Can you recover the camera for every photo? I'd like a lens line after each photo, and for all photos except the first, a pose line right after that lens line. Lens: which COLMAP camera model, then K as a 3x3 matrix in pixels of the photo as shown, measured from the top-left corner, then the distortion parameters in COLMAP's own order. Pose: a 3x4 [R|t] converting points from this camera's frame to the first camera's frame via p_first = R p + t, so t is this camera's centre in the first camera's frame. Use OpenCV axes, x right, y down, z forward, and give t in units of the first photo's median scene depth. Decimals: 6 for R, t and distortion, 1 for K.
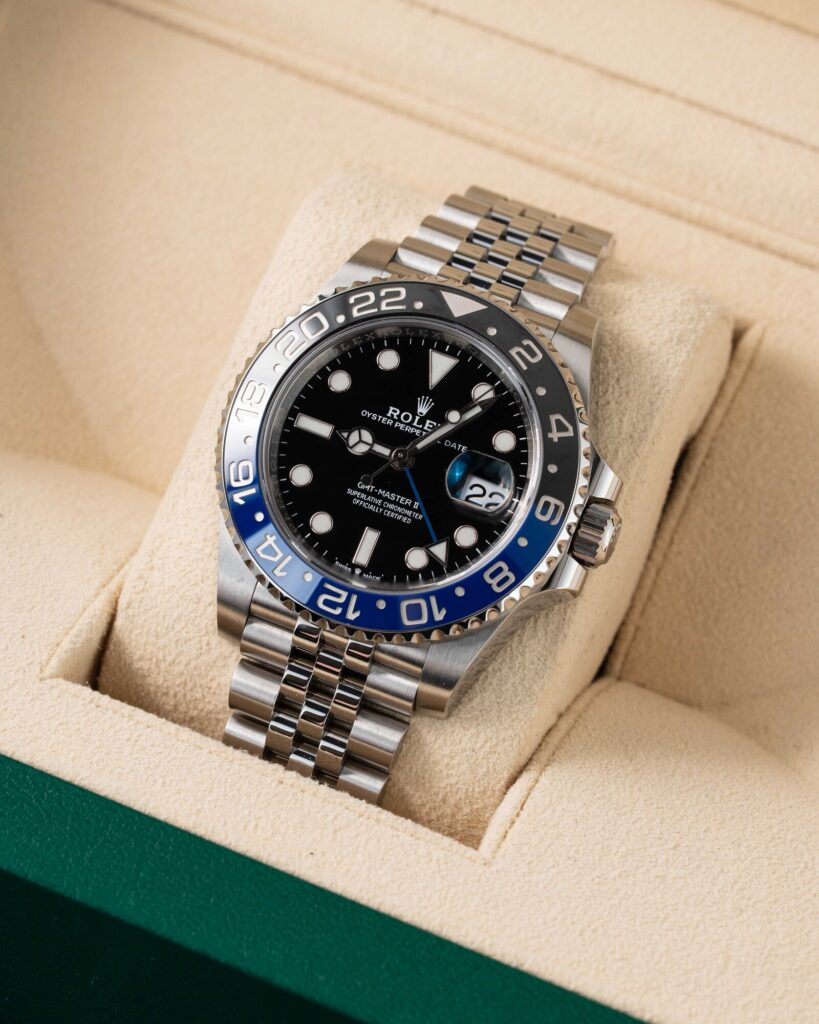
lens RADIAL K [[4930.2, 0, 406.1], [0, 4930.2, 510.7], [0, 0, 1]] dist [-0.212365, 0.000000]
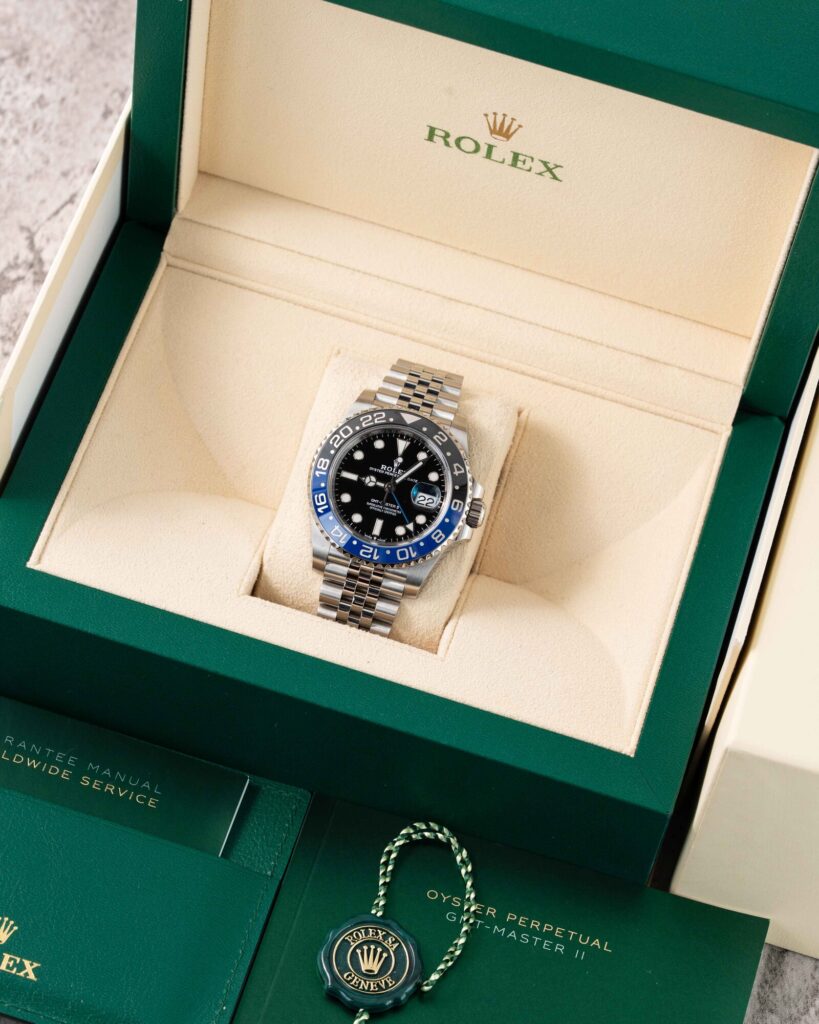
lens RADIAL K [[4930.2, 0, 410.6], [0, 4930.2, 512.3], [0, 0, 1]] dist [-0.212365, 0.000000]
pose [[0.987853, -0.076774, 0.135098, -0.299787], [0.071170, 0.996410, 0.045840, -0.102717], [-0.138133, -0.035668, 0.989771, -1.261907]]
